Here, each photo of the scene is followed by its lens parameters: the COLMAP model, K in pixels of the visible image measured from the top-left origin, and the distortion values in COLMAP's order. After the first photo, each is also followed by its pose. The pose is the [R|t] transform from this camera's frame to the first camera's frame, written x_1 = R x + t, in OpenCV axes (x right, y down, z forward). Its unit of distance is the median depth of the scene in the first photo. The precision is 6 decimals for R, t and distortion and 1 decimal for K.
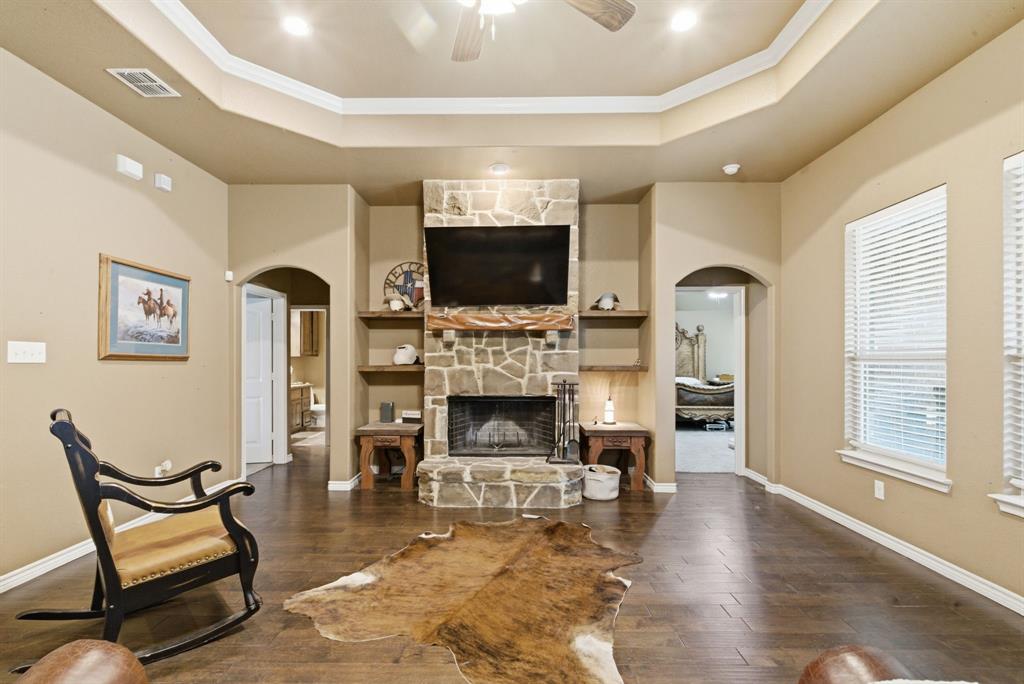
lens RADIAL K [[474.4, 0, 506.5], [0, 474.4, 355.4], [0, 0, 1]] dist [0.002830, -0.000100]
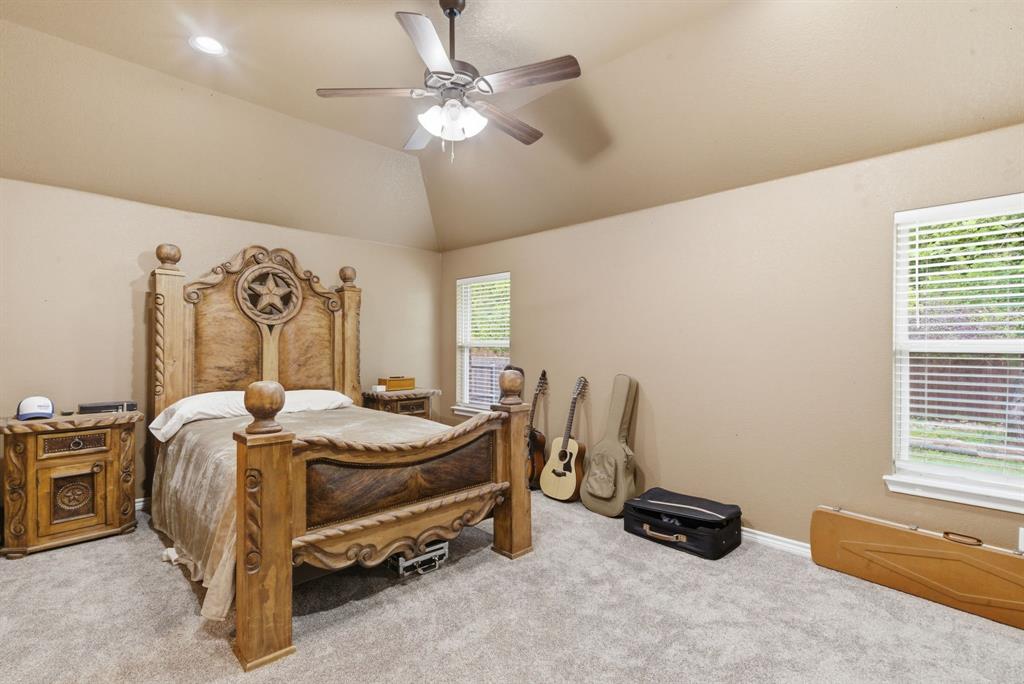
lens RADIAL K [[474.4, 0, 506.5], [0, 474.4, 355.4], [0, 0, 1]] dist [0.002830, -0.000100]
pose [[0.709409, -0.010514, 0.704719, 0.468557], [-0.005303, 0.999781, 0.020254, 0.017379], [-0.704777, -0.018105, 0.709198, 1.345721]]
